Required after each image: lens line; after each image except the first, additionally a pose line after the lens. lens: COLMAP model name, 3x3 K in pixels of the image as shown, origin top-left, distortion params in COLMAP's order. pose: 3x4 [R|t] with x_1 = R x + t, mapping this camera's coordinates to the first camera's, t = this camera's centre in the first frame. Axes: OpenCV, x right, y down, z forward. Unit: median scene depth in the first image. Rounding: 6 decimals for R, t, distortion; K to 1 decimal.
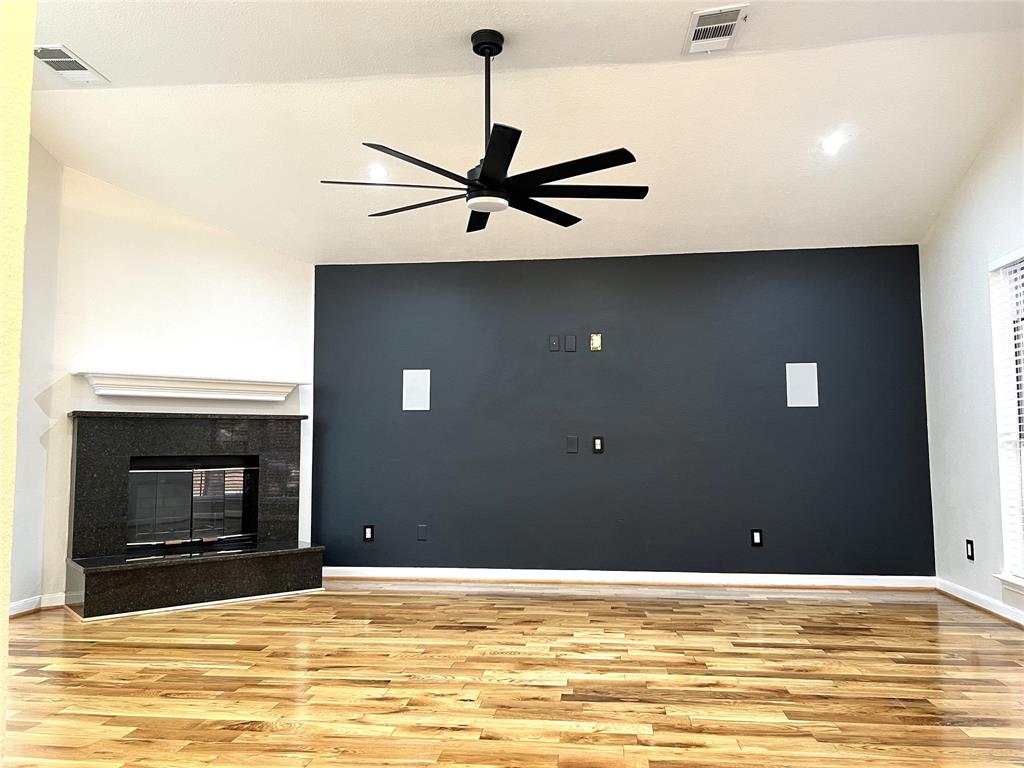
lens RADIAL K [[773.1, 0, 513.4], [0, 773.1, 388.4], [0, 0, 1]] dist [0.057735, -0.051584]
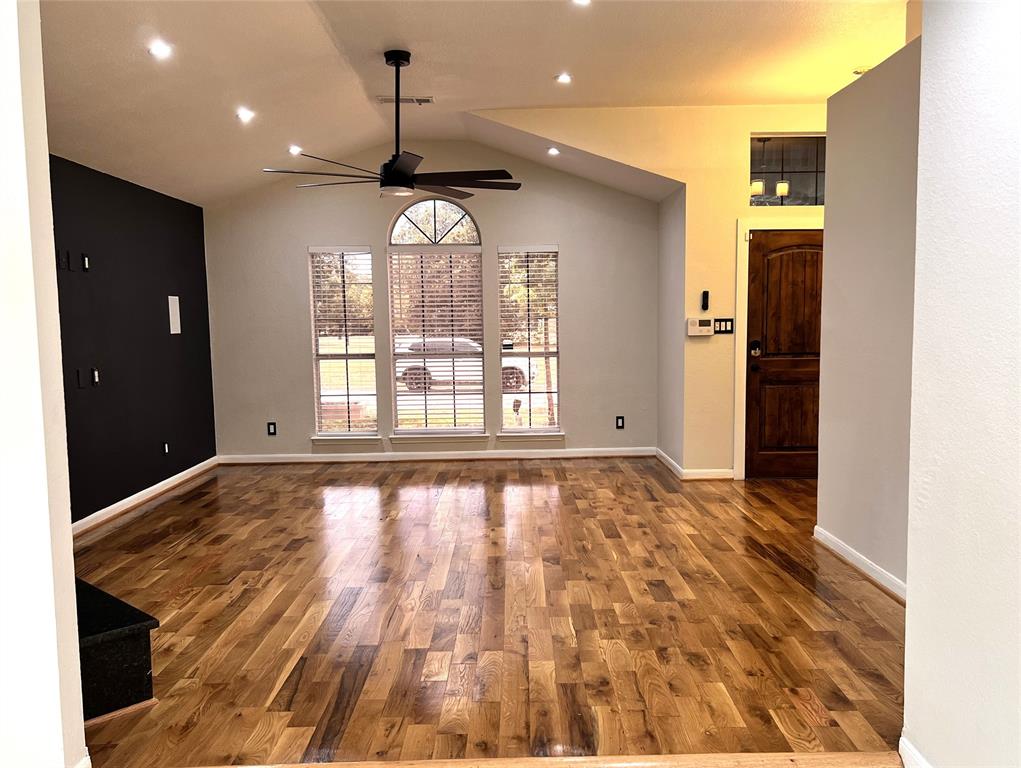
lens RADIAL K [[833.2, 0, 537.1], [0, 833.2, 385.0], [0, 0, 1]] dist [0.005726, 0.001136]
pose [[-0.138732, -0.071305, 0.987760, -1.561839], [-0.061602, 0.996094, 0.063254, -0.022335], [-0.988412, -0.052073, -0.142583, 1.018481]]
